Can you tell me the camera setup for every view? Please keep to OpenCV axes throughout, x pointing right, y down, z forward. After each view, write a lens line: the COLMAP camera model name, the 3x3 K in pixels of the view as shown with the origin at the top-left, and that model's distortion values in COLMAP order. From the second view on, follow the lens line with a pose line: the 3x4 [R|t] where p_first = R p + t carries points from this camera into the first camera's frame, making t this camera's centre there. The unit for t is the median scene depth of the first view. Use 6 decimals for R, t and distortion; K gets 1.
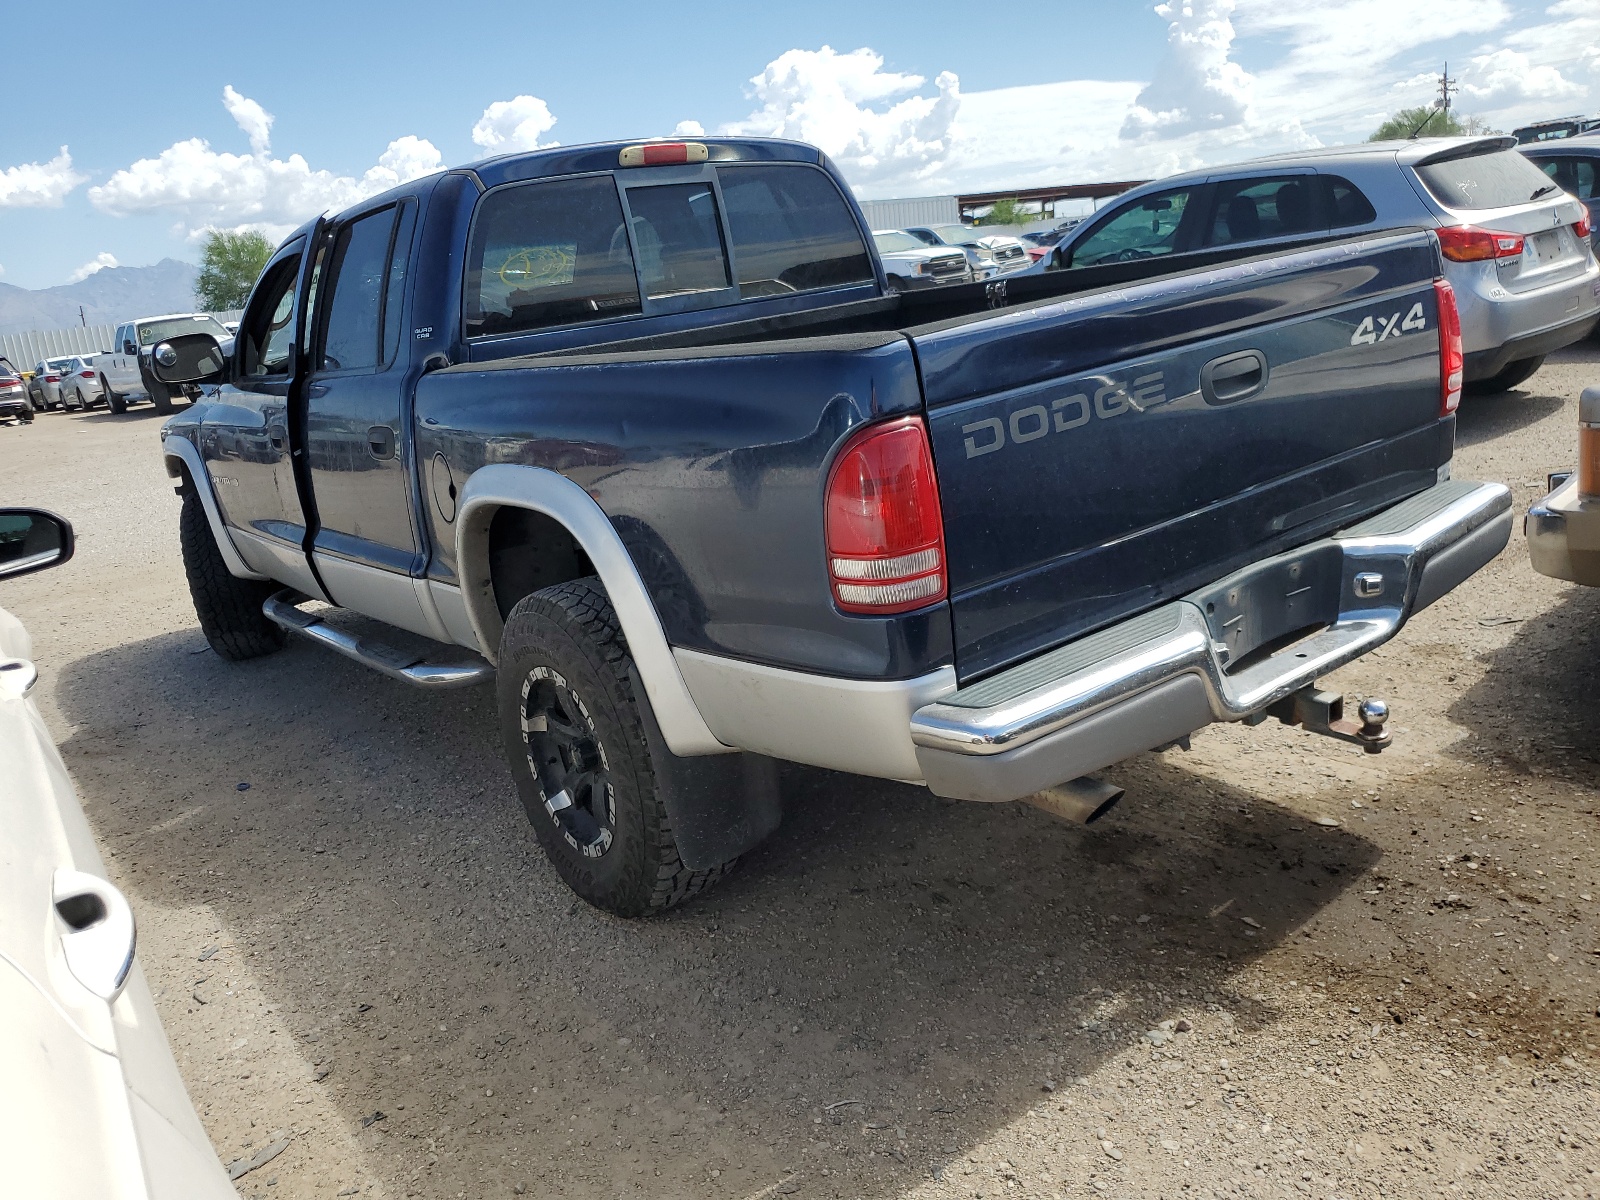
lens RADIAL K [[1207.6, 0, 798.4], [0, 1207.6, 587.9], [0, 0, 1]] dist [0.000160, 0.001087]
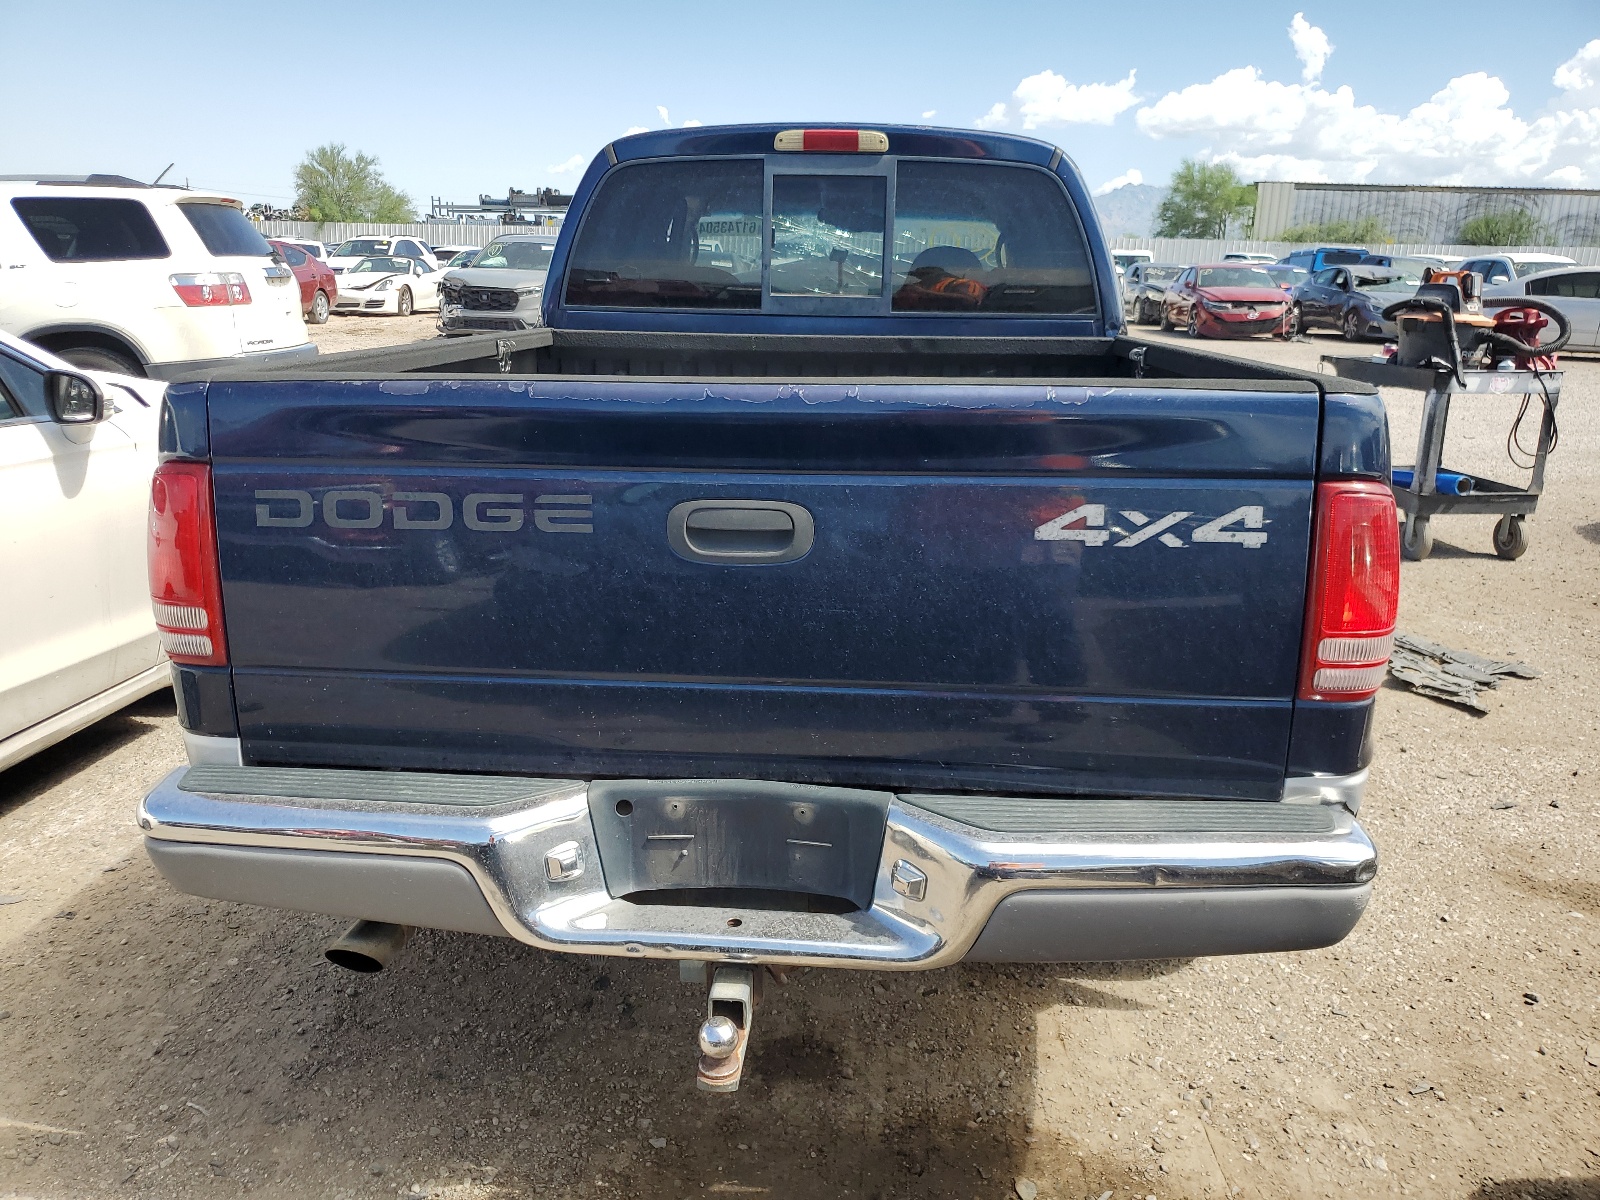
lens RADIAL K [[1220.4, 0, 800.0], [0, 1220.4, 600.0], [0, 0, 1]] dist [0.009608, 0.013415]
pose [[0.746487, 0.308460, -0.589584, 0.745700], [-0.278656, 0.949539, 0.143970, -0.223369], [0.604242, 0.056819, 0.794772, 0.388359]]
